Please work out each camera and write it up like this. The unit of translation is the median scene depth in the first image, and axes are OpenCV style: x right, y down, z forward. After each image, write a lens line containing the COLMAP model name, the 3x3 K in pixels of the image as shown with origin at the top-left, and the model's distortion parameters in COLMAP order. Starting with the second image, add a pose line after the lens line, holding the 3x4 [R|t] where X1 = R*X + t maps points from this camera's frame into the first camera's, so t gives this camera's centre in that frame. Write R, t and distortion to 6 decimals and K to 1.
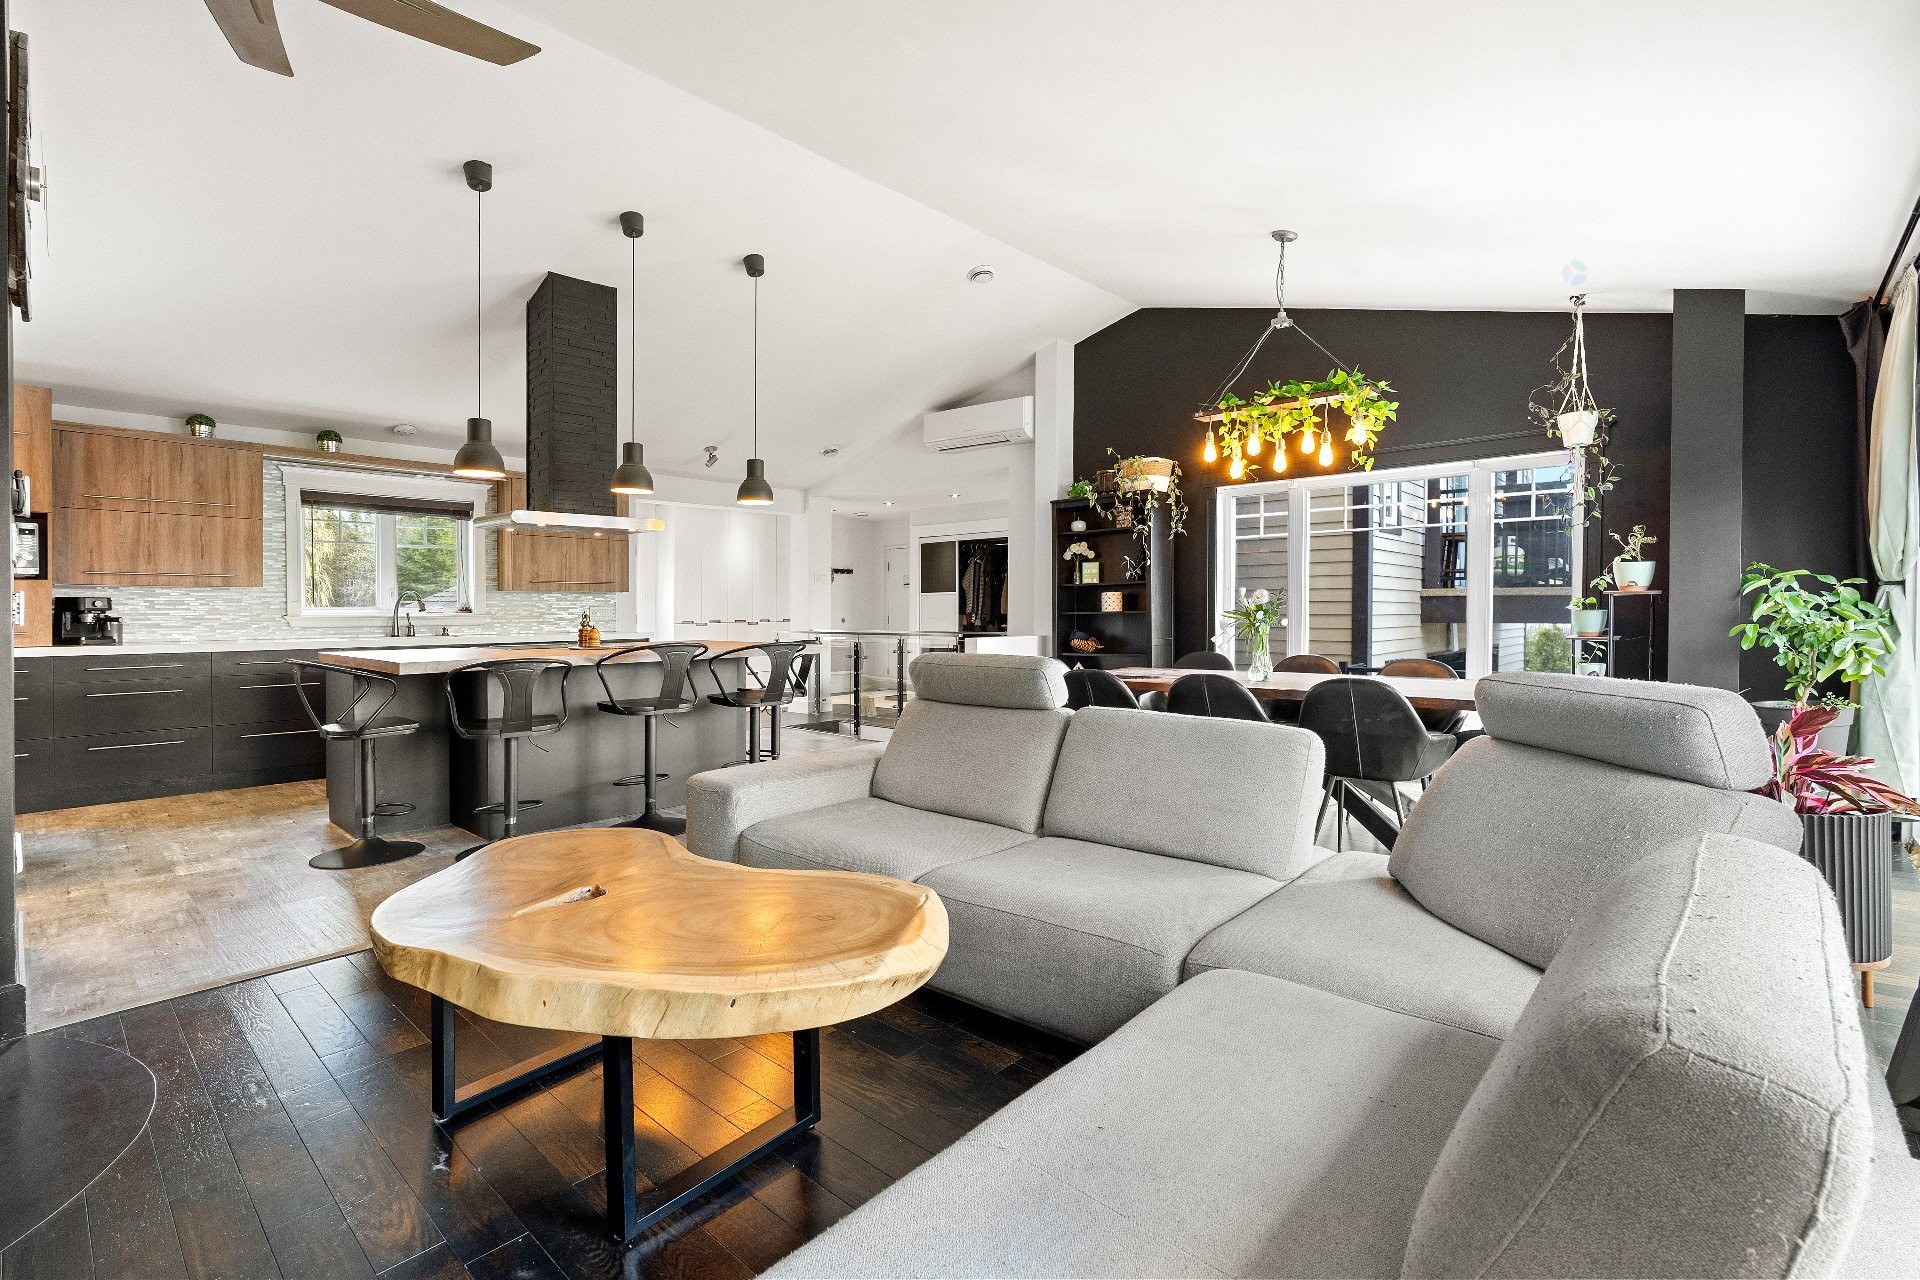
lens RADIAL K [[878.1, 0, 959.4], [0, 878.1, 616.0], [0, 0, 1]] dist [-0.015398, 0.001163]
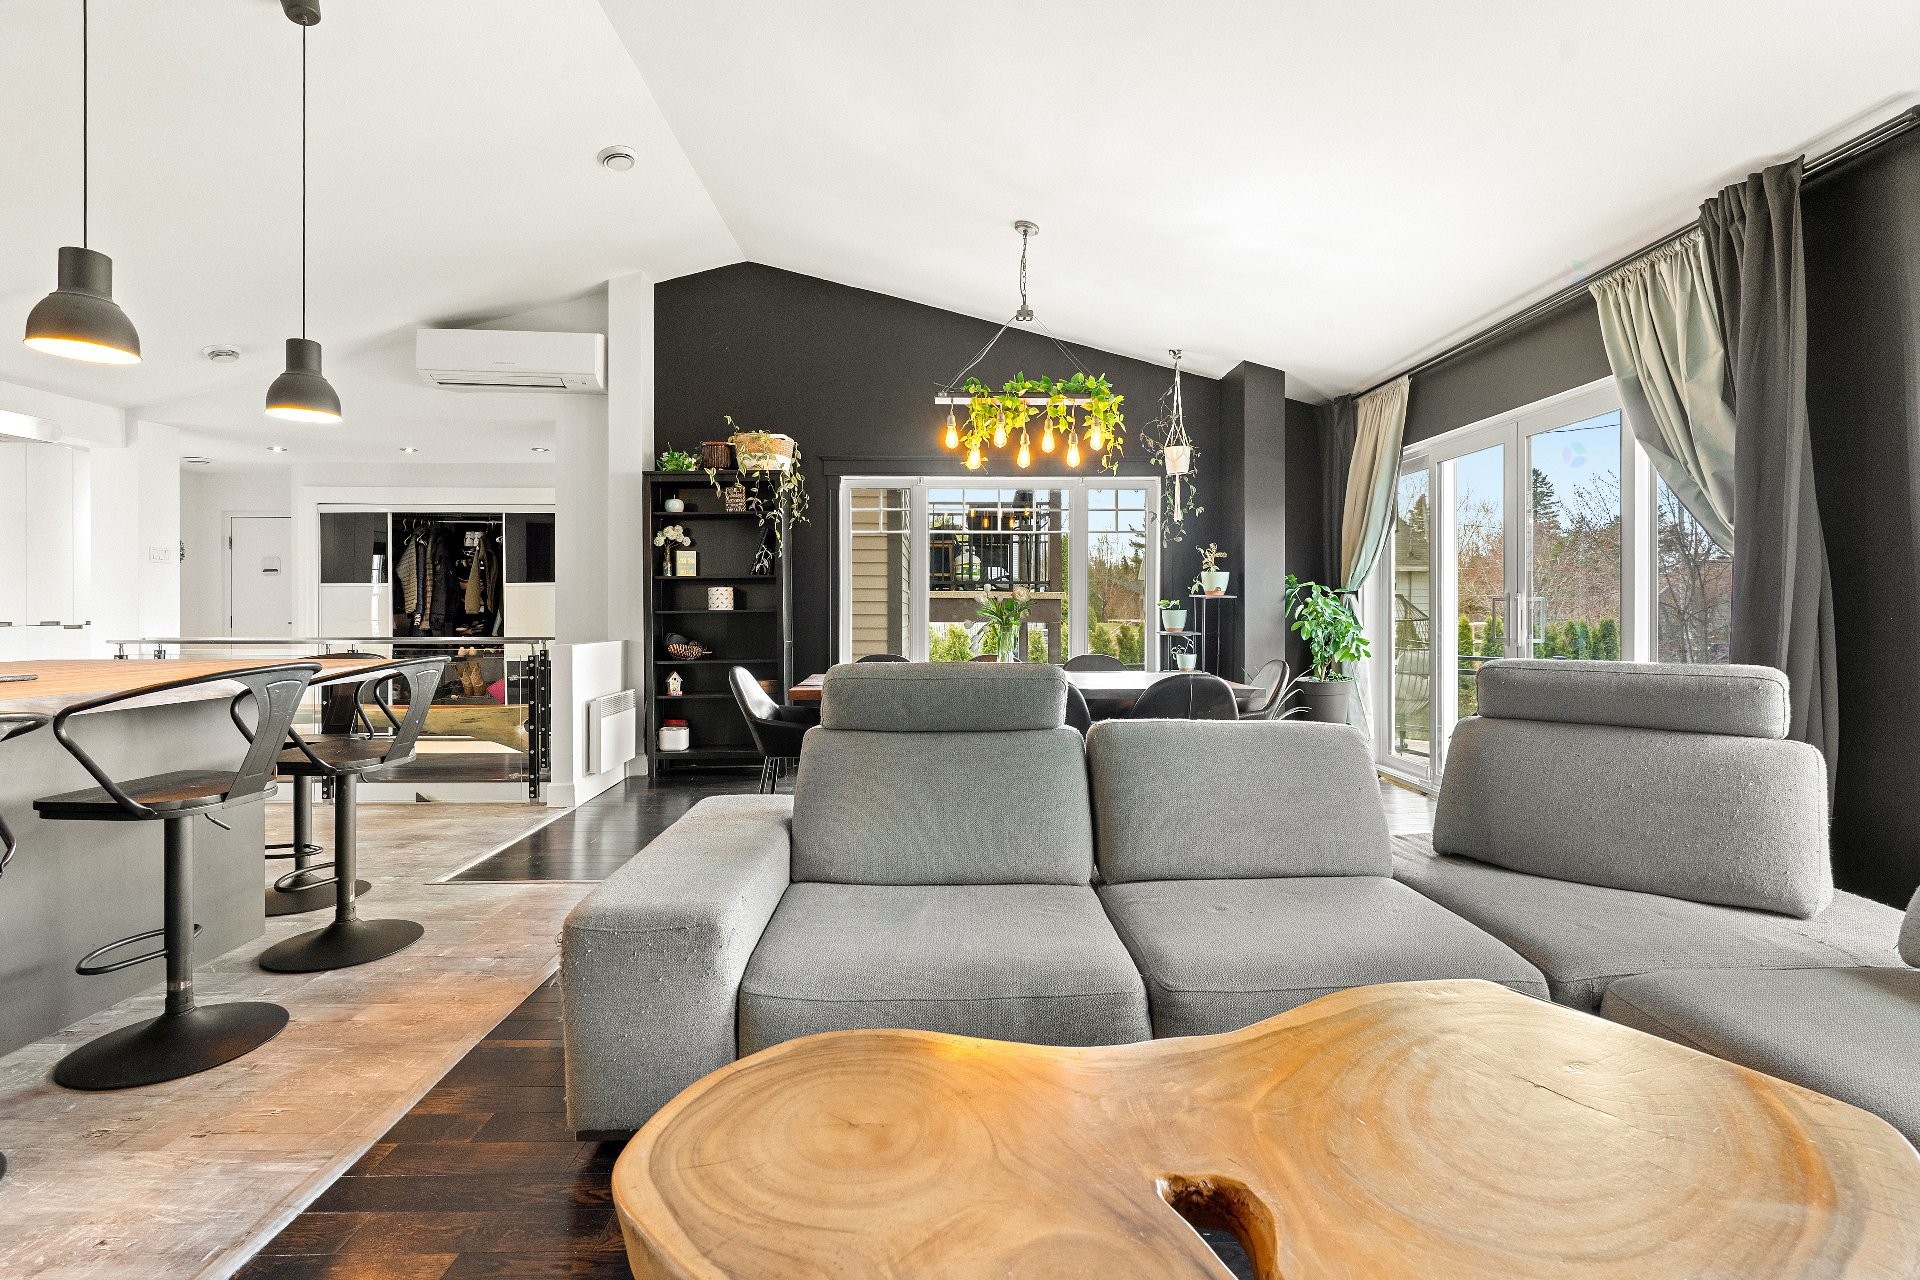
lens RADIAL K [[878.1, 0, 959.4], [0, 878.1, 616.0], [0, 0, 1]] dist [-0.015398, 0.001163]
pose [[0.719699, -0.001437, 0.694285, -0.240696], [0.001391, 0.999999, 0.000627, 0.000315], [-0.694285, 0.000514, 0.719700, 0.226385]]
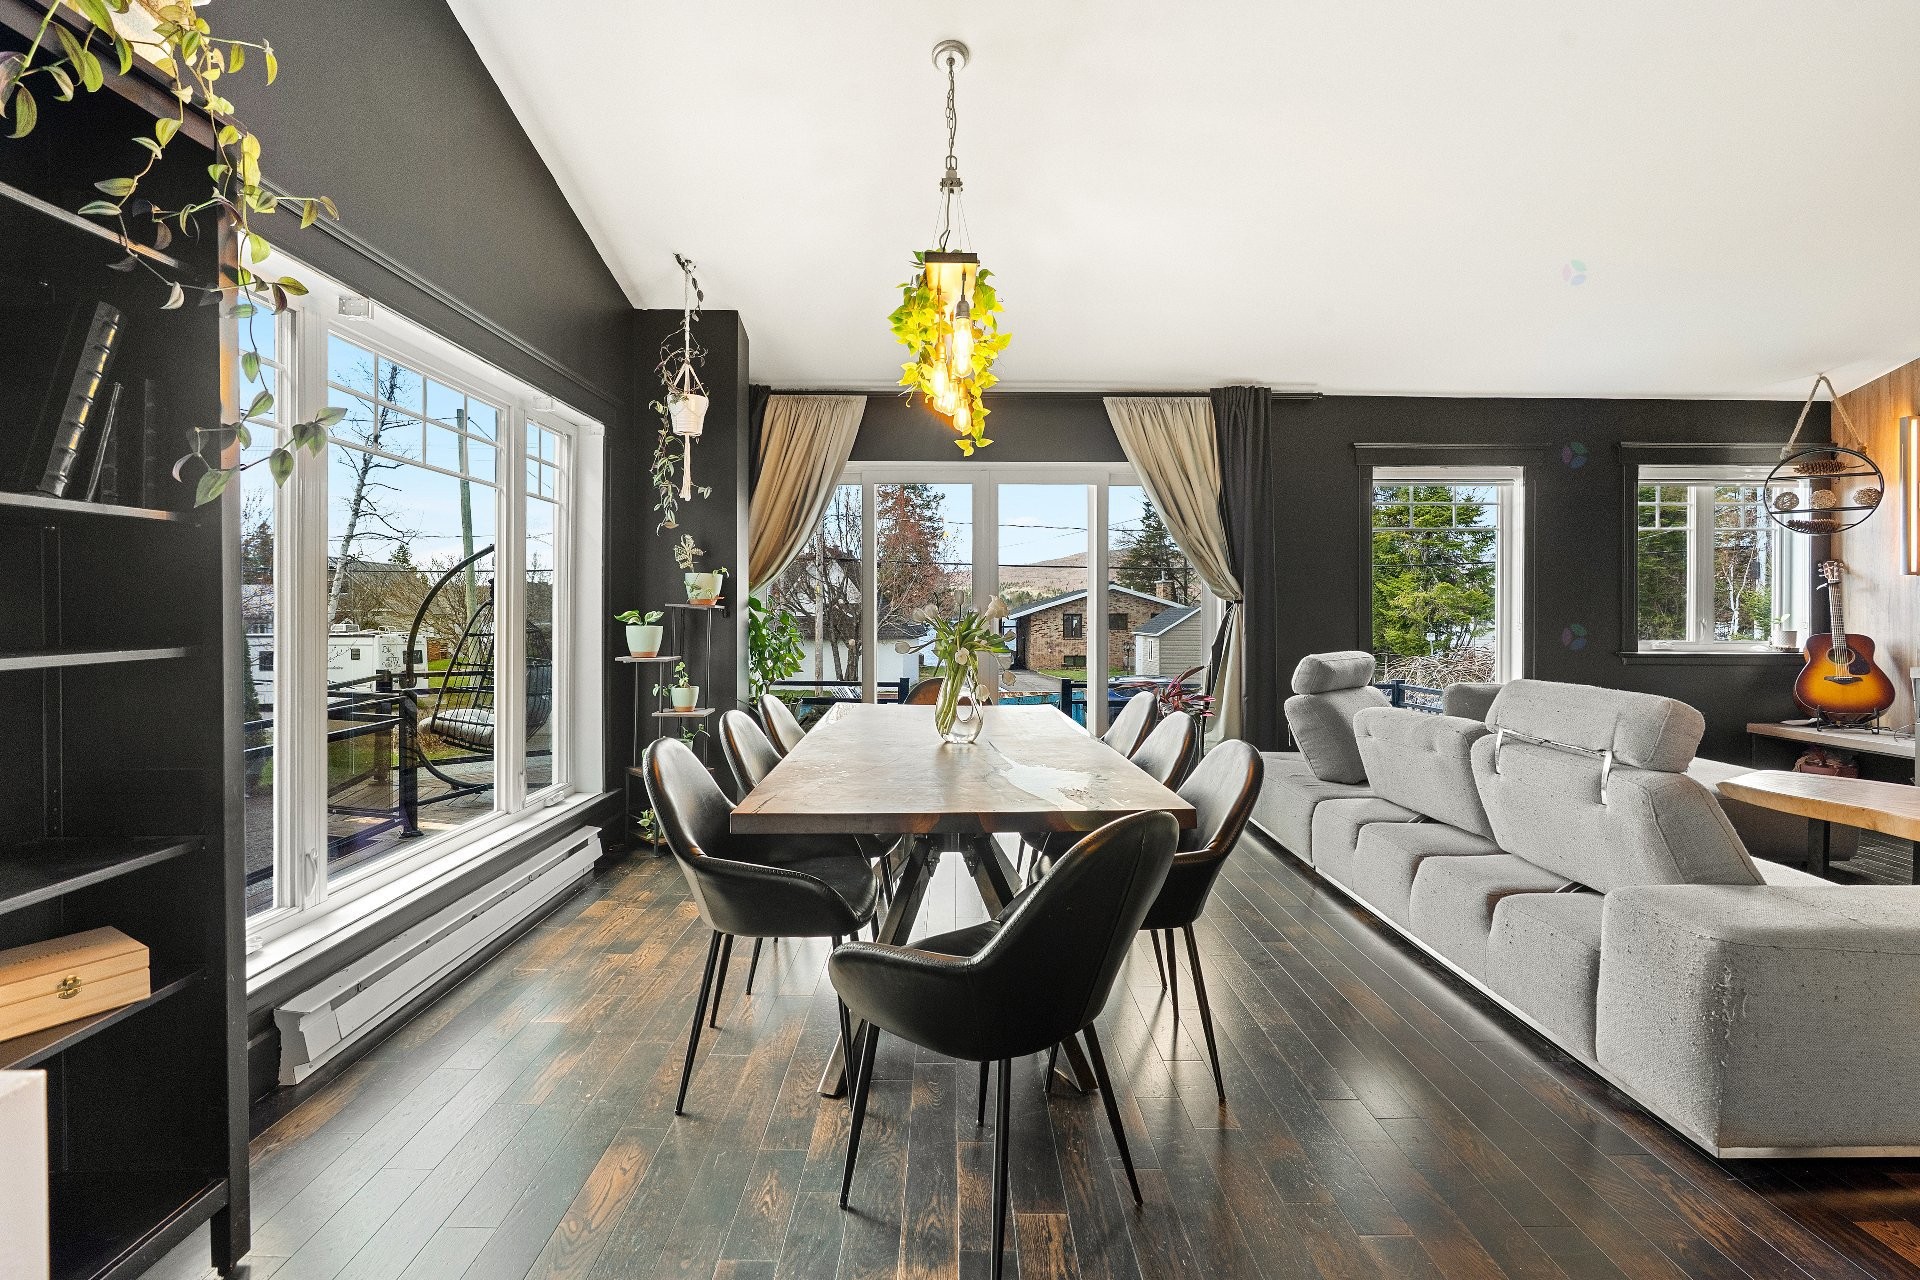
lens RADIAL K [[878.1, 0, 959.4], [0, 878.1, 616.0], [0, 0, 1]] dist [-0.015398, 0.001163]
pose [[-0.679044, 0.003515, 0.734089, -0.079586], [0.006598, 0.999977, 0.001315, -0.009543], [-0.734068, 0.005737, -0.679052, 0.941041]]
